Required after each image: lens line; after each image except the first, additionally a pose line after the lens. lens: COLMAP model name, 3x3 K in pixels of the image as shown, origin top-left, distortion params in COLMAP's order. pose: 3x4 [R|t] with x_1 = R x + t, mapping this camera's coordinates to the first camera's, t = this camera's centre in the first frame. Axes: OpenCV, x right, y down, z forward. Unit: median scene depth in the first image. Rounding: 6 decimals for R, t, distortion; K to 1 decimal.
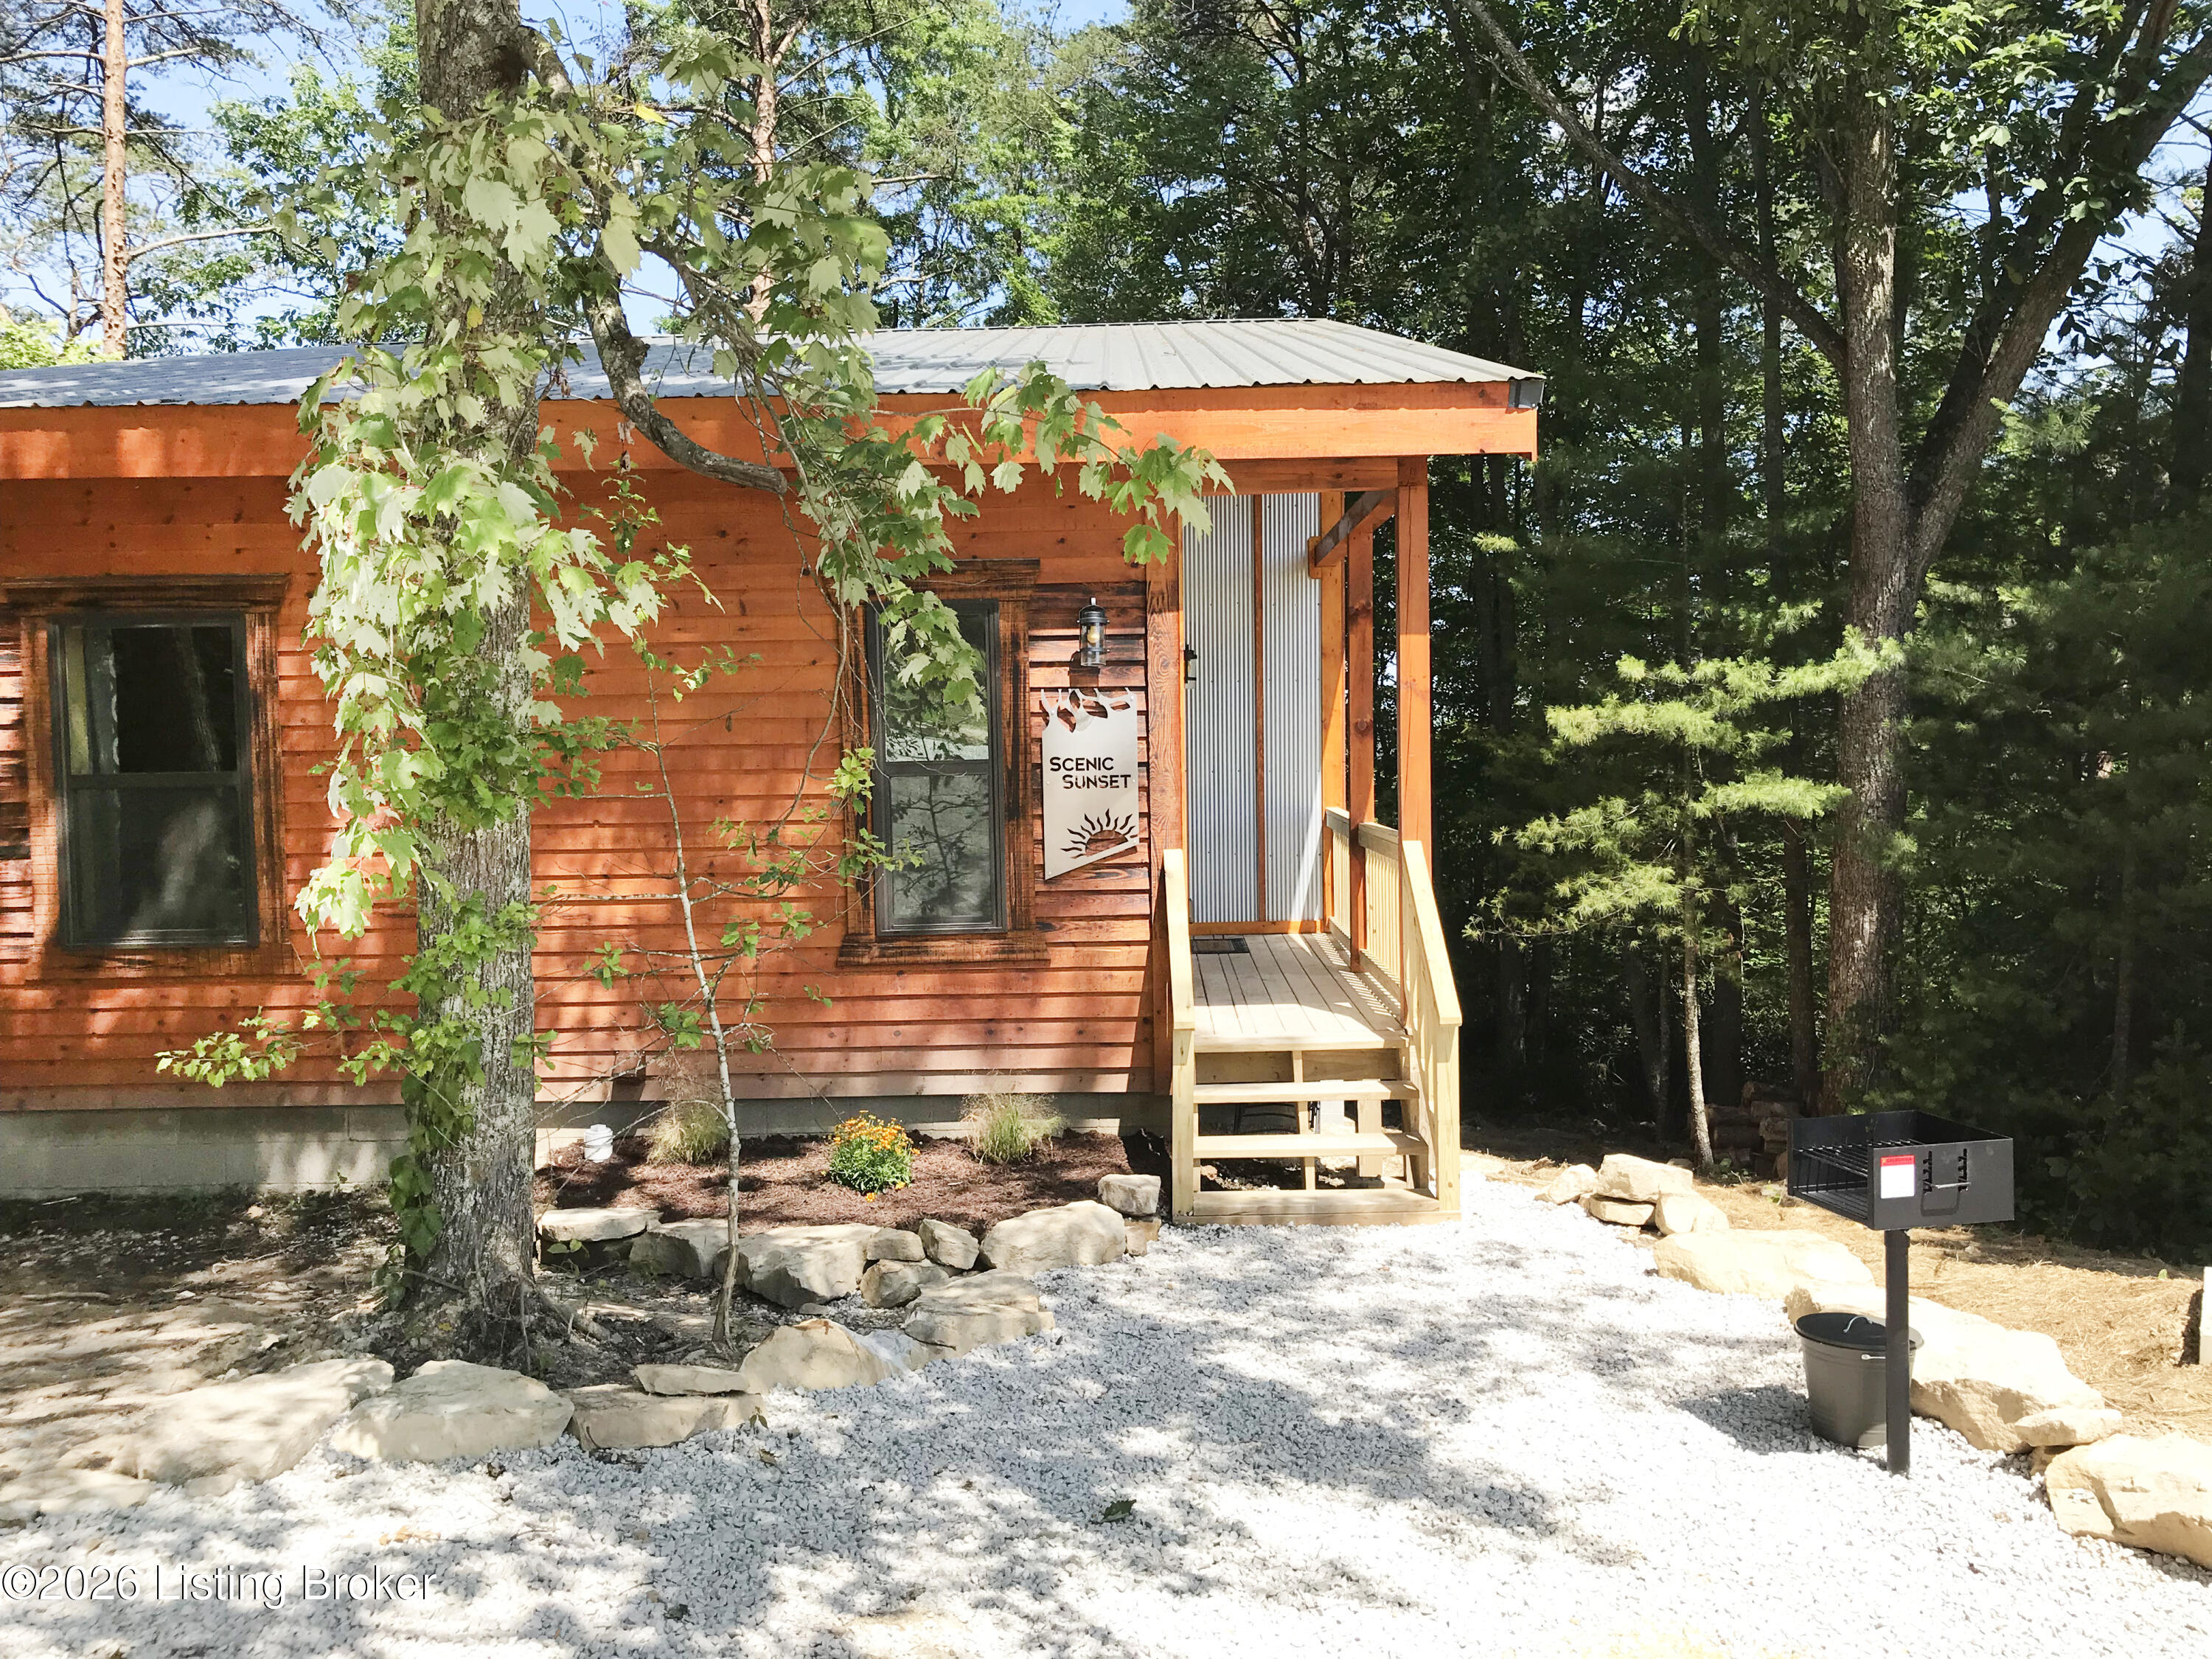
lens RADIAL K [[1771.4, 0, 1107.3], [0, 1771.4, 832.4], [0, 0, 1]] dist [-0.004571, -0.021275]
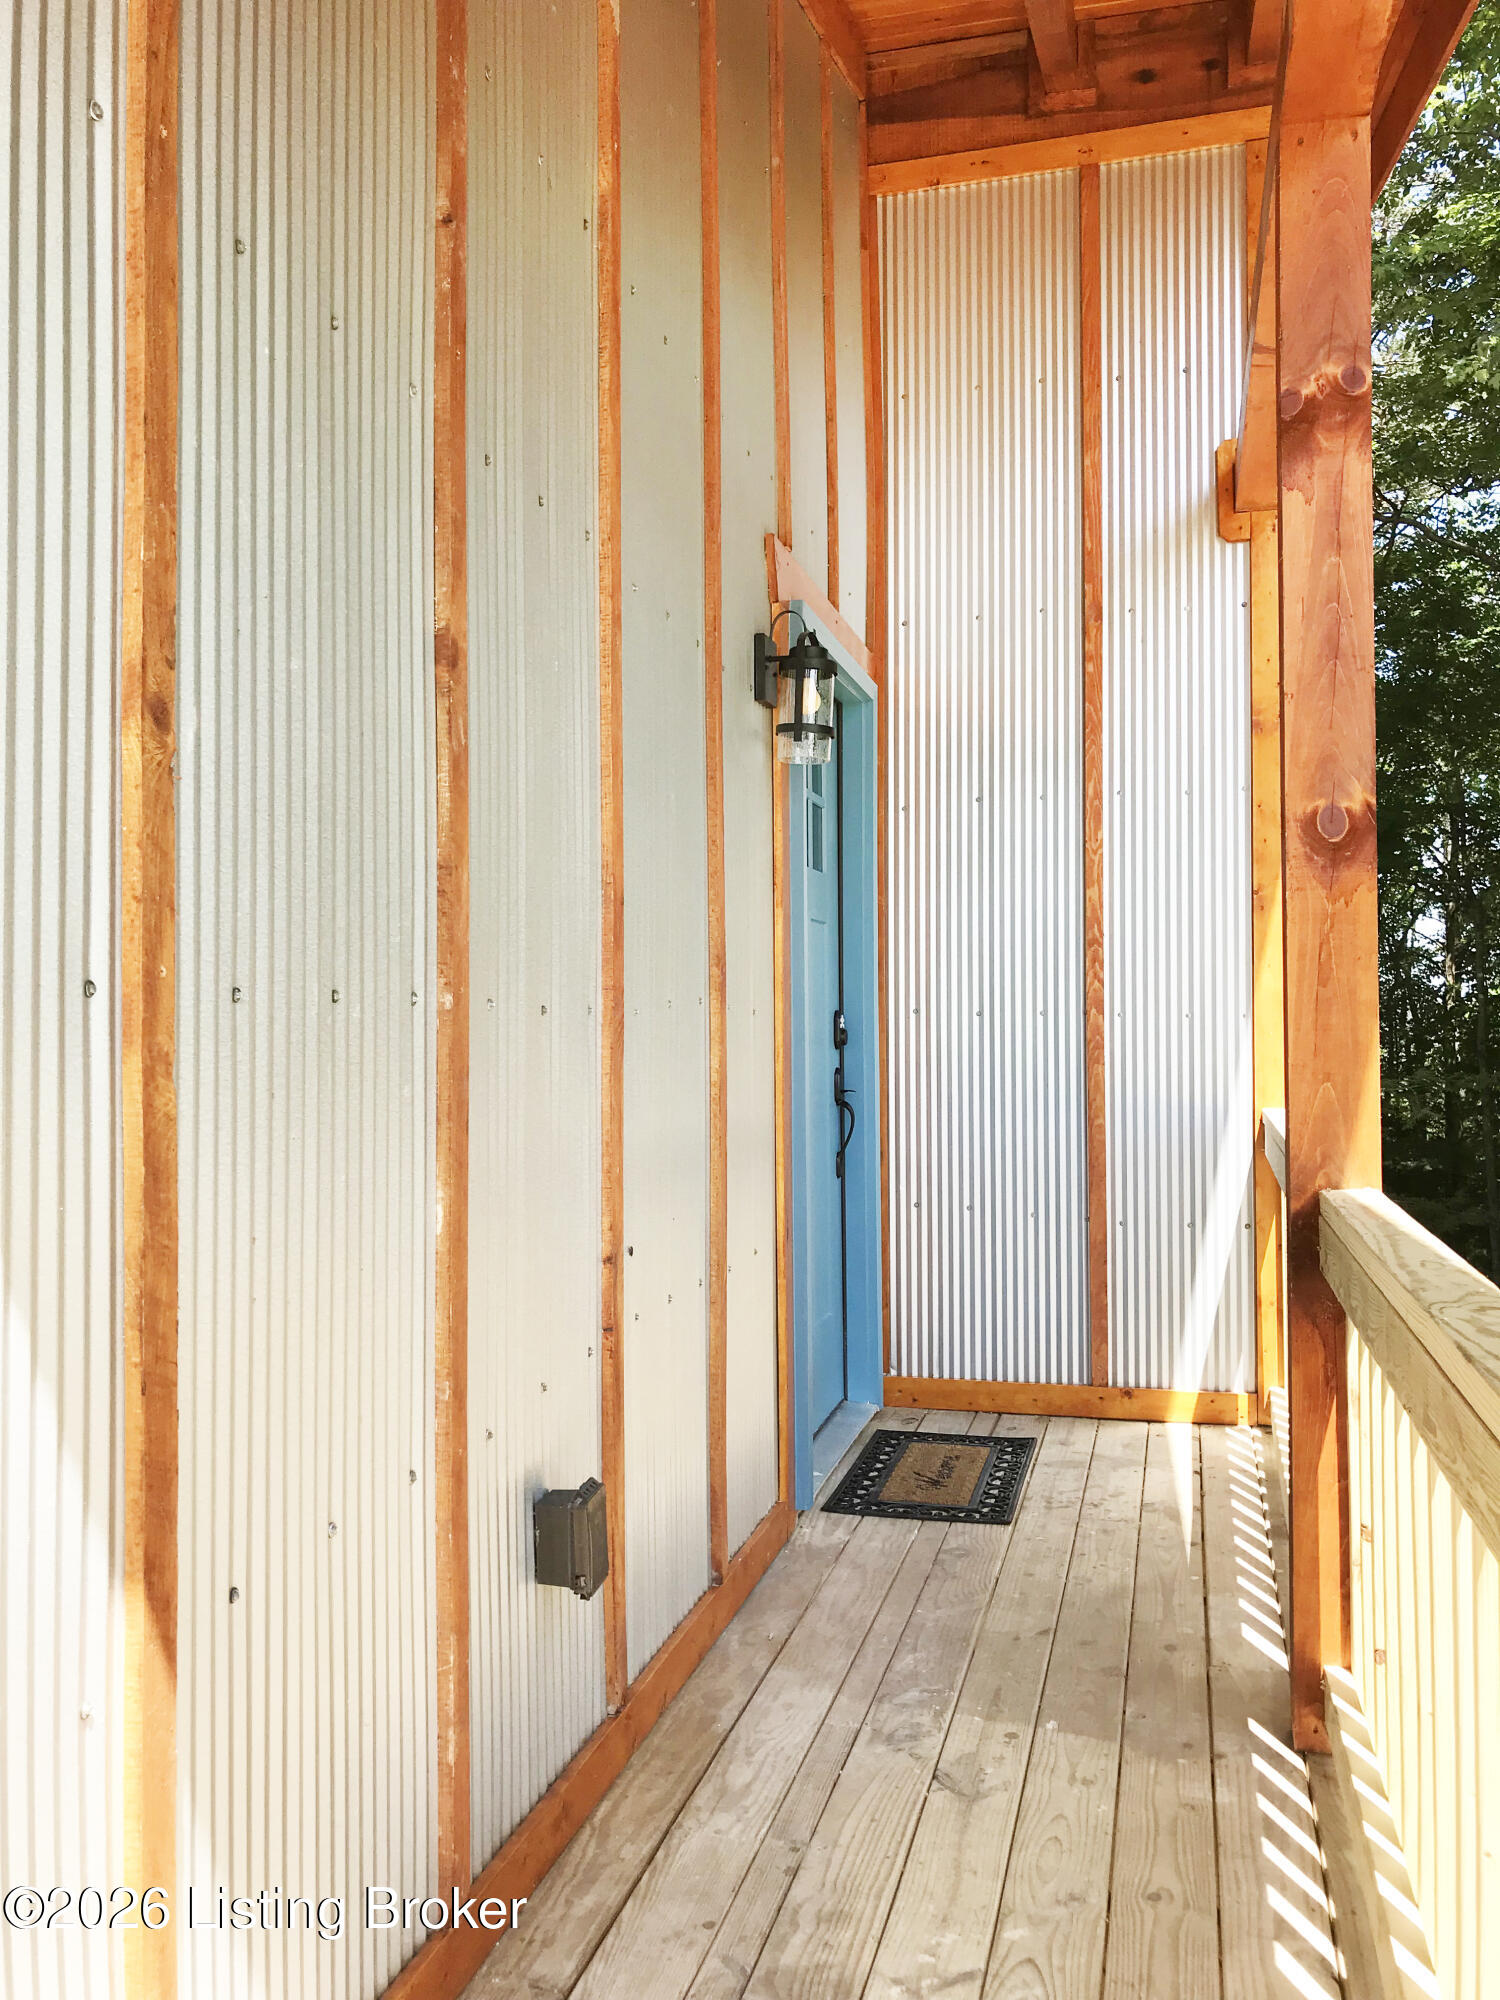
lens RADIAL K [[1601.6, 0, 748.8], [0, 1601.6, 1000.0], [0, 0, 1]] dist [-0.004571, -0.021275]
pose [[0.970611, 0.010569, -0.240422, 0.097626], [-0.024265, 0.998242, -0.054075, -0.016640], [0.239428, 0.058320, 0.969161, 0.624188]]
